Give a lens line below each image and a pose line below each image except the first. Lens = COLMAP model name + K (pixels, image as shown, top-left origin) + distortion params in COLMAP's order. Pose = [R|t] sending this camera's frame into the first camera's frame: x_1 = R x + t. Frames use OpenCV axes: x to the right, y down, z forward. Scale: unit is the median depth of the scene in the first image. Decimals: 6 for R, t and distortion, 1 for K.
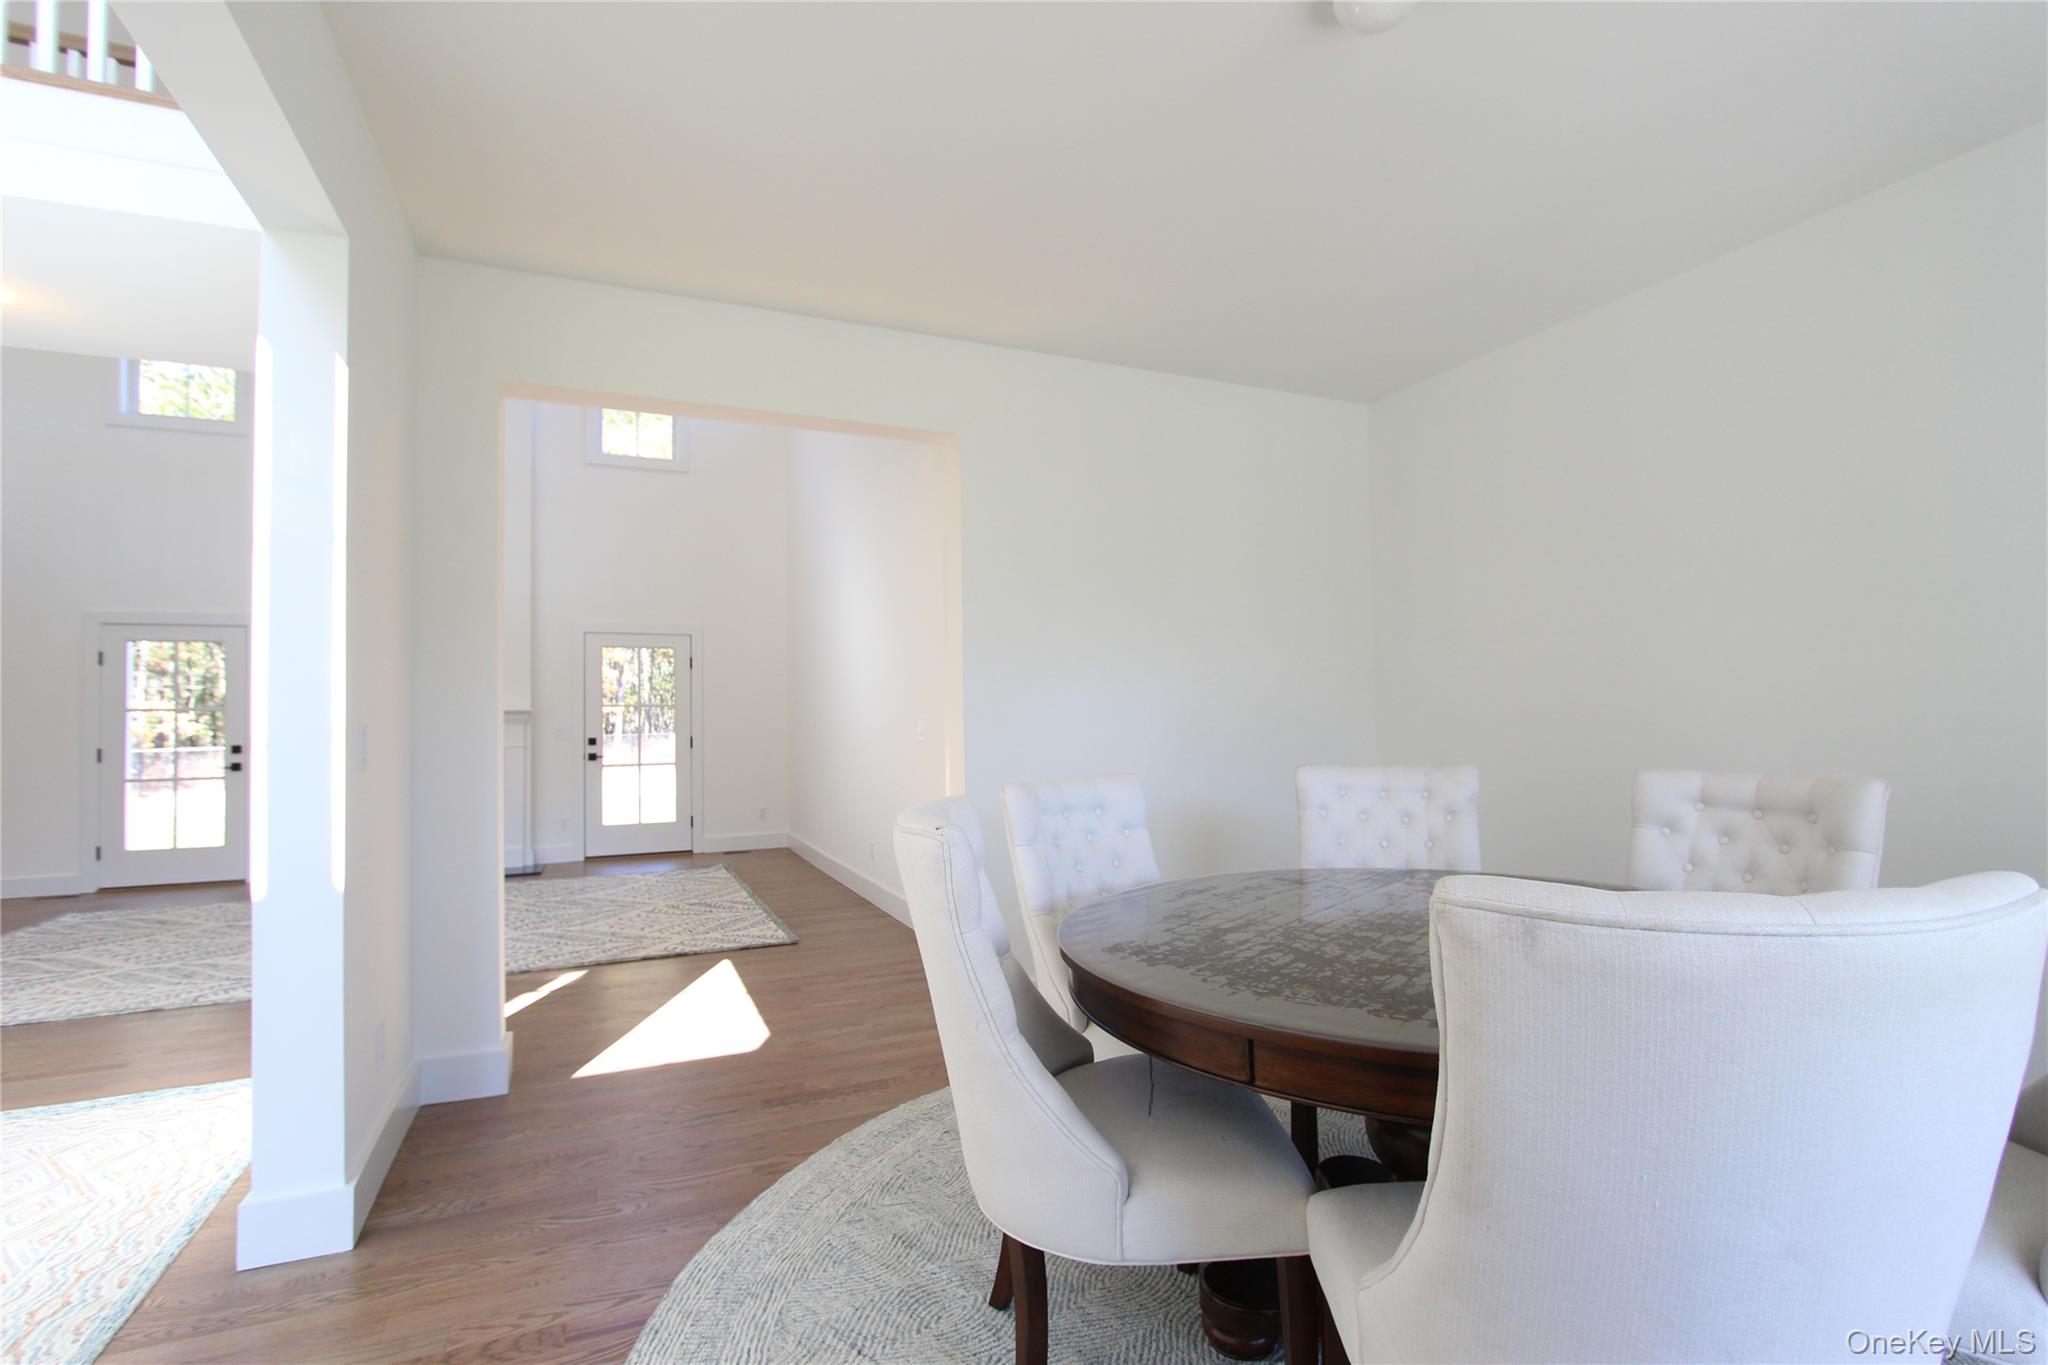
lens RADIAL K [[942.9, 0, 1019.4], [0, 942.9, 696.8], [0, 0, 1]] dist [-0.018531, 0.003449]
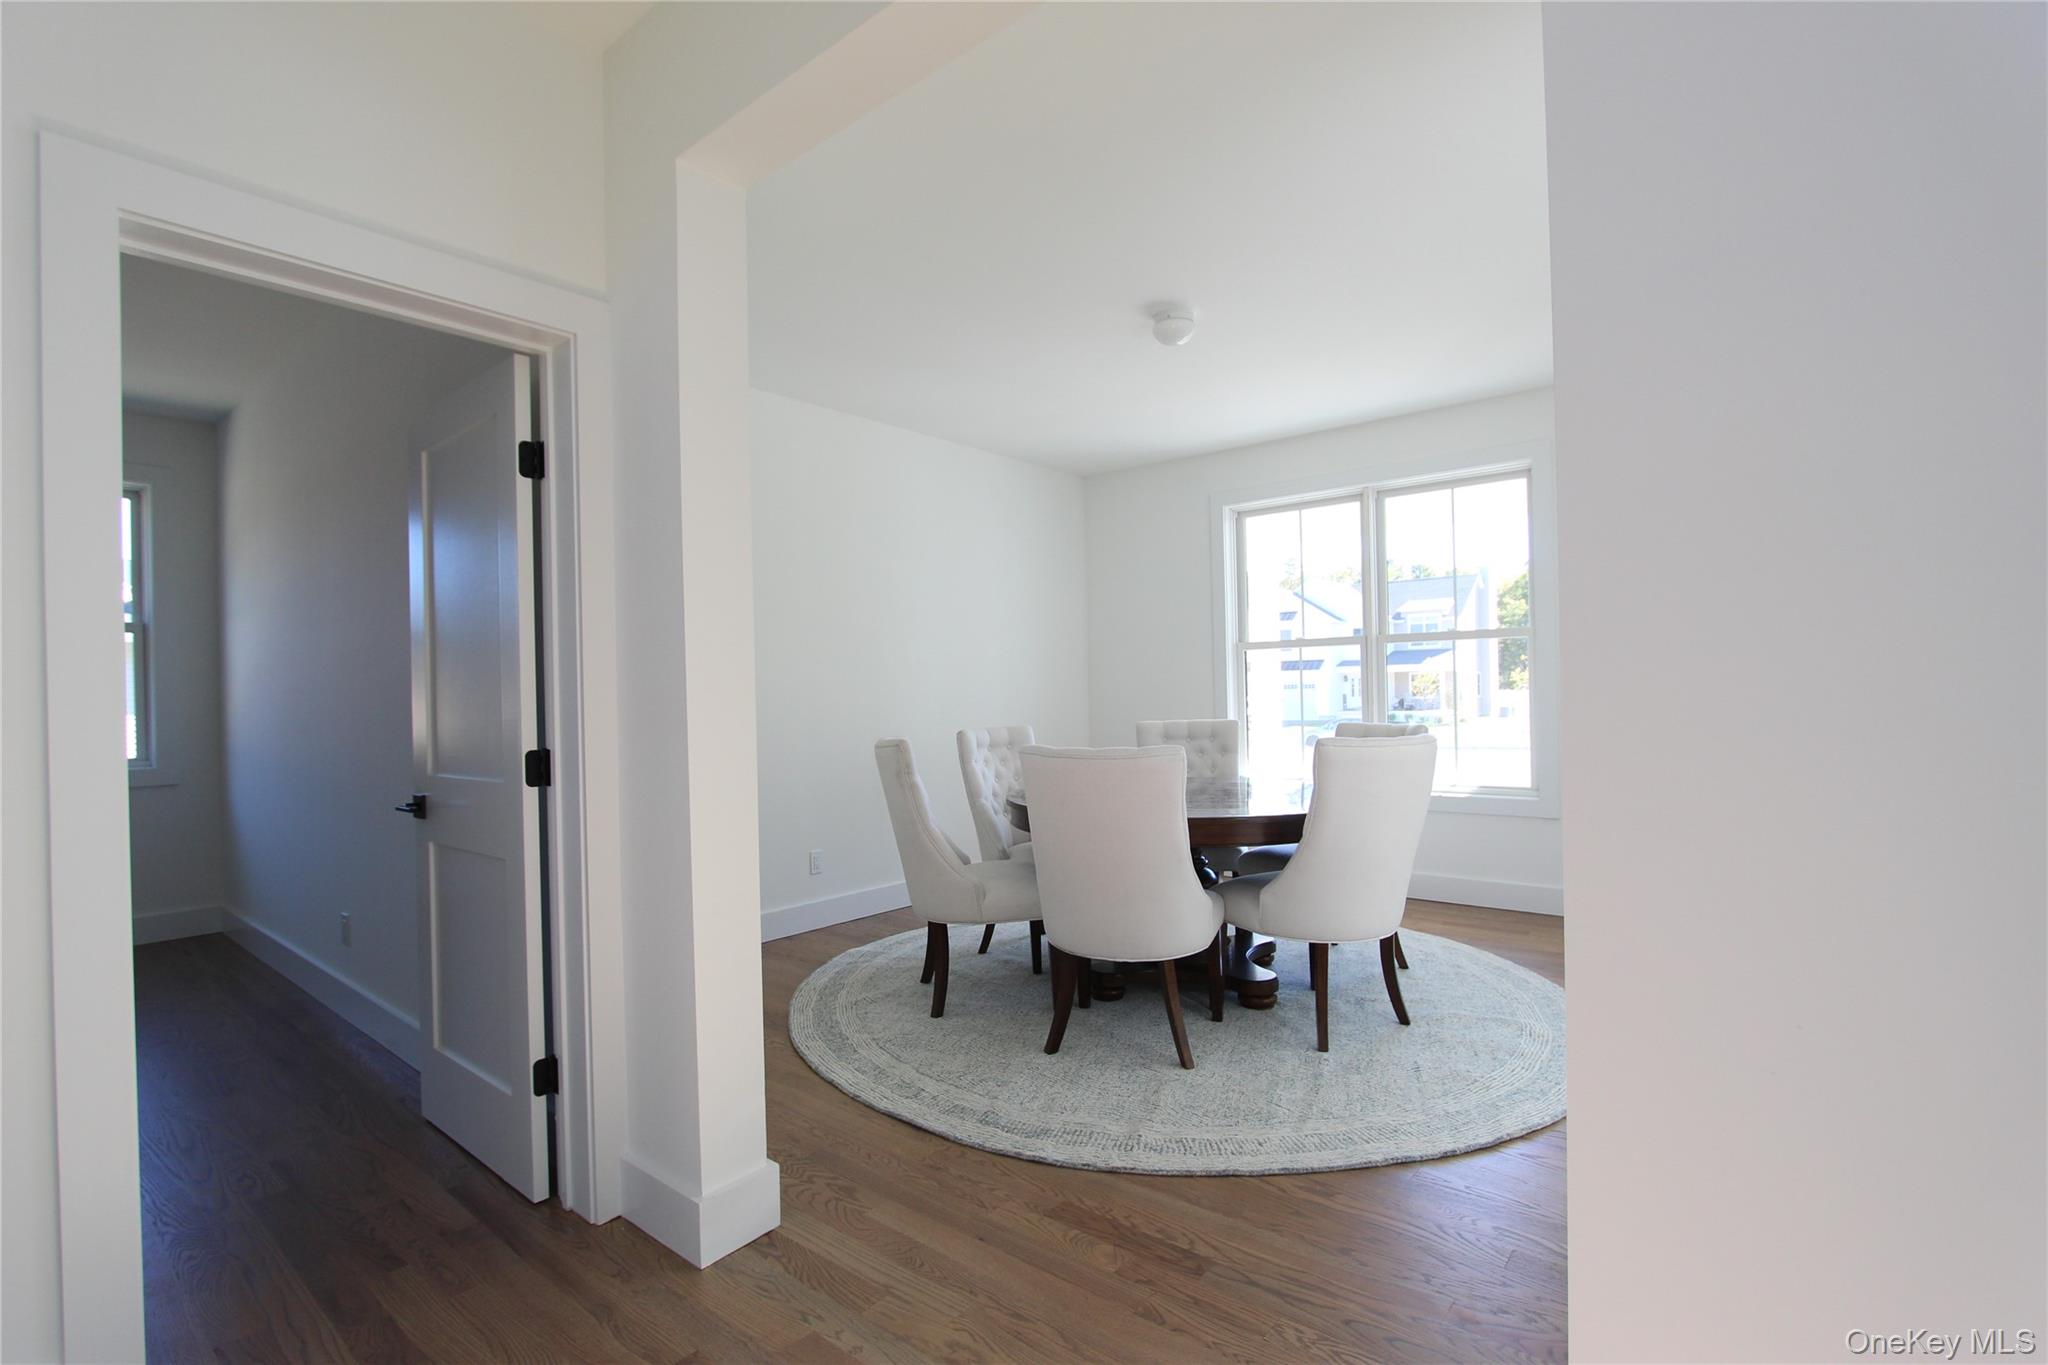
lens RADIAL K [[942.9, 0, 1019.4], [0, 942.9, 696.8], [0, 0, 1]] dist [-0.018531, 0.003449]
pose [[-0.441447, 0.029260, 0.896810, -0.821914], [0.009132, 0.999563, -0.028117, 0.052474], [-0.897241, -0.004223, -0.441521, 1.423816]]
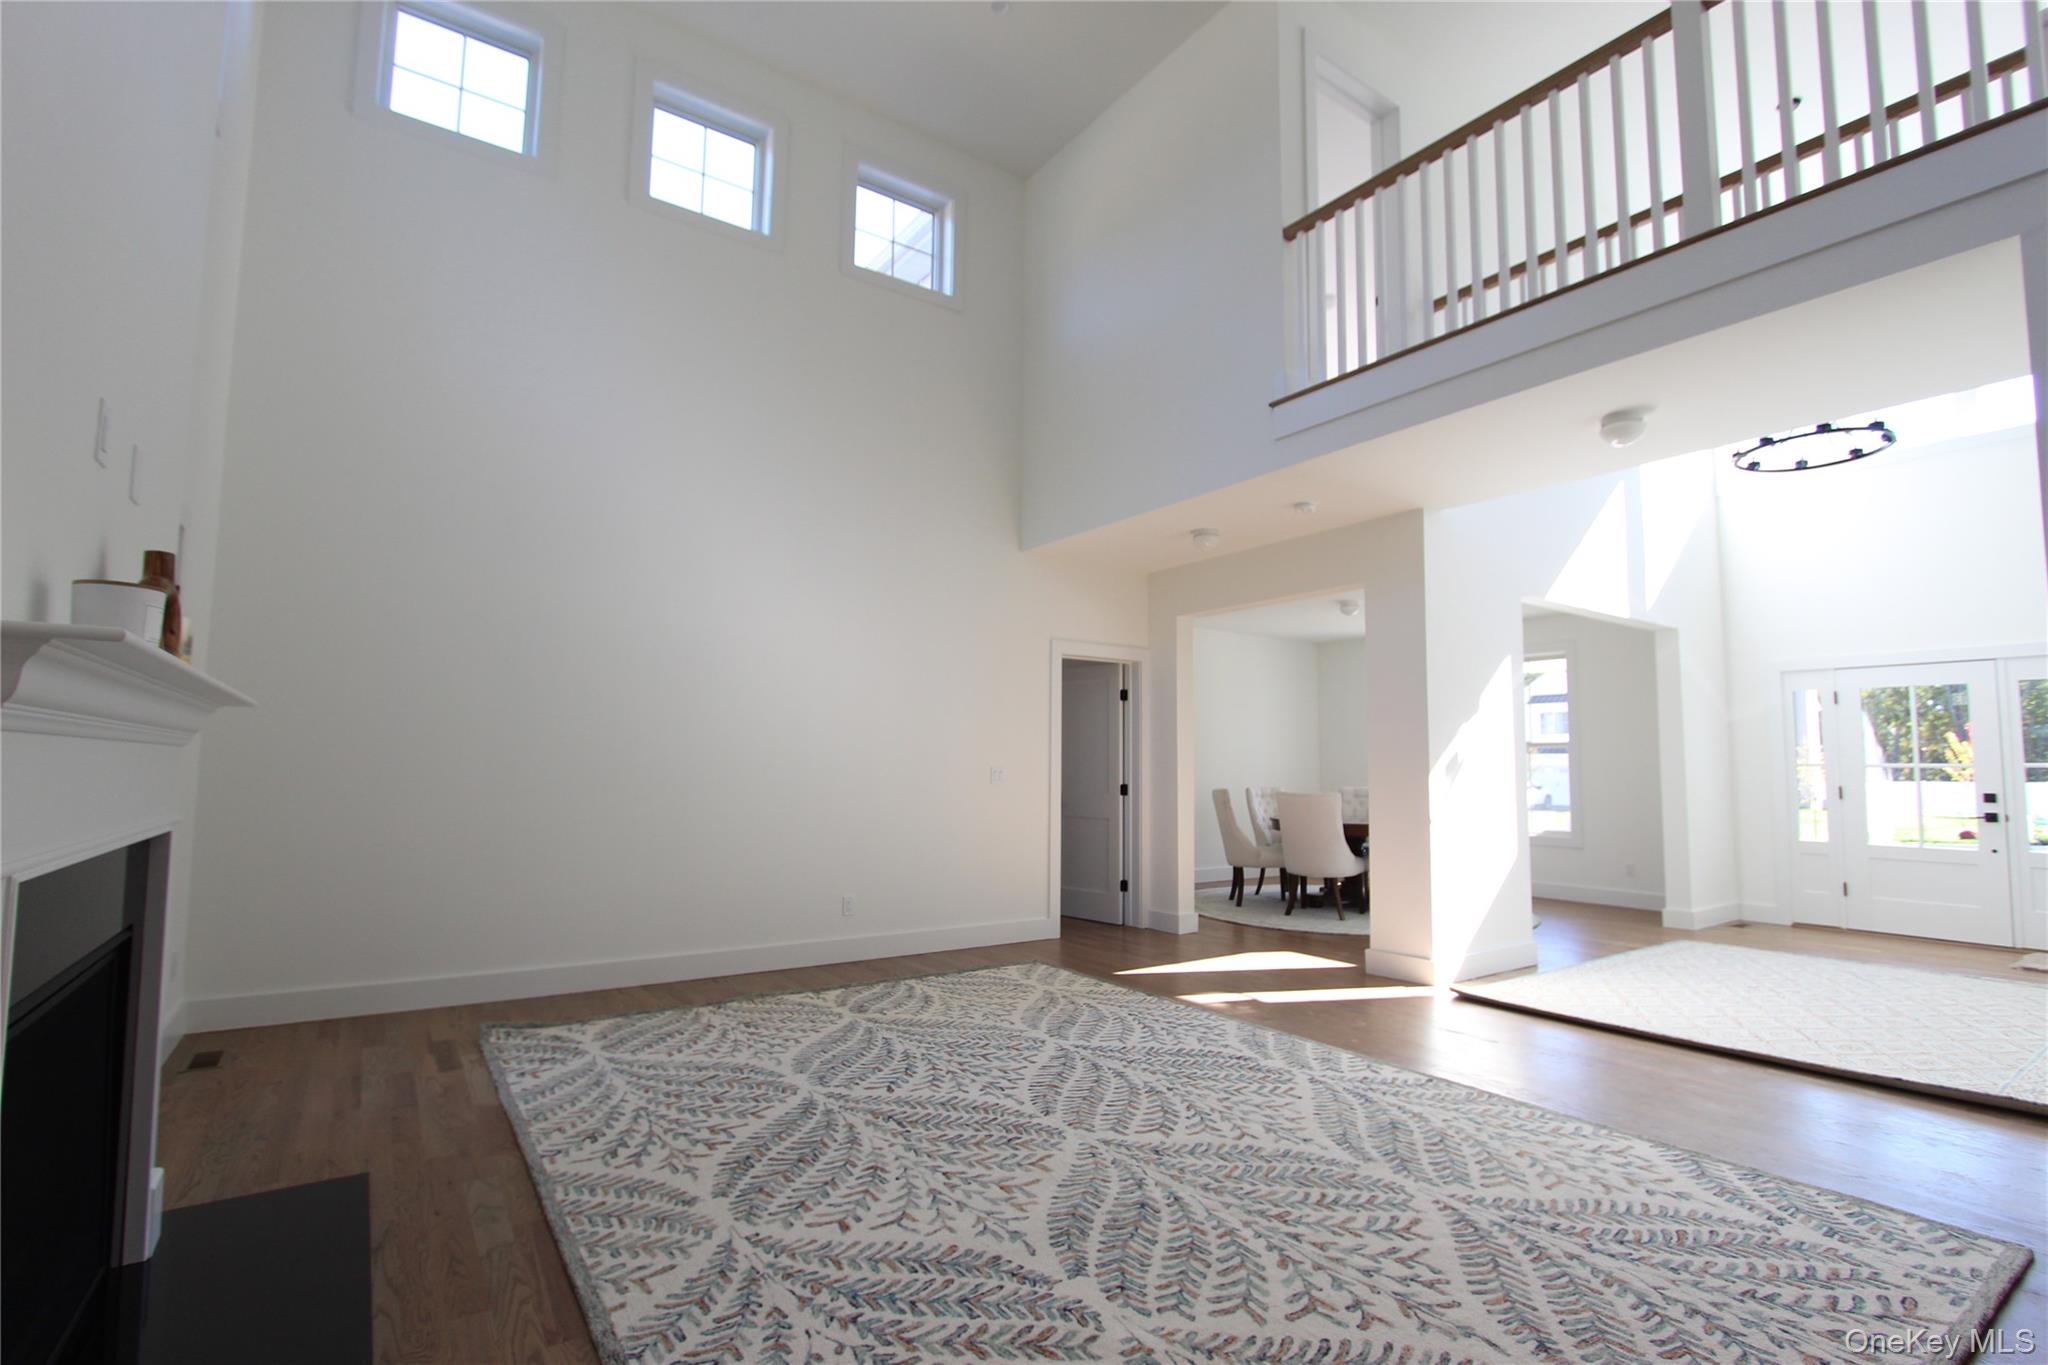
lens RADIAL K [[942.9, 0, 1019.4], [0, 942.9, 696.8], [0, 0, 1]] dist [-0.018531, 0.003449]
pose [[-0.190574, 0.082751, 0.978179, -2.460069], [-0.037414, 0.995104, -0.091472, 0.078176], [-0.980960, -0.054030, -0.186545, 2.231029]]
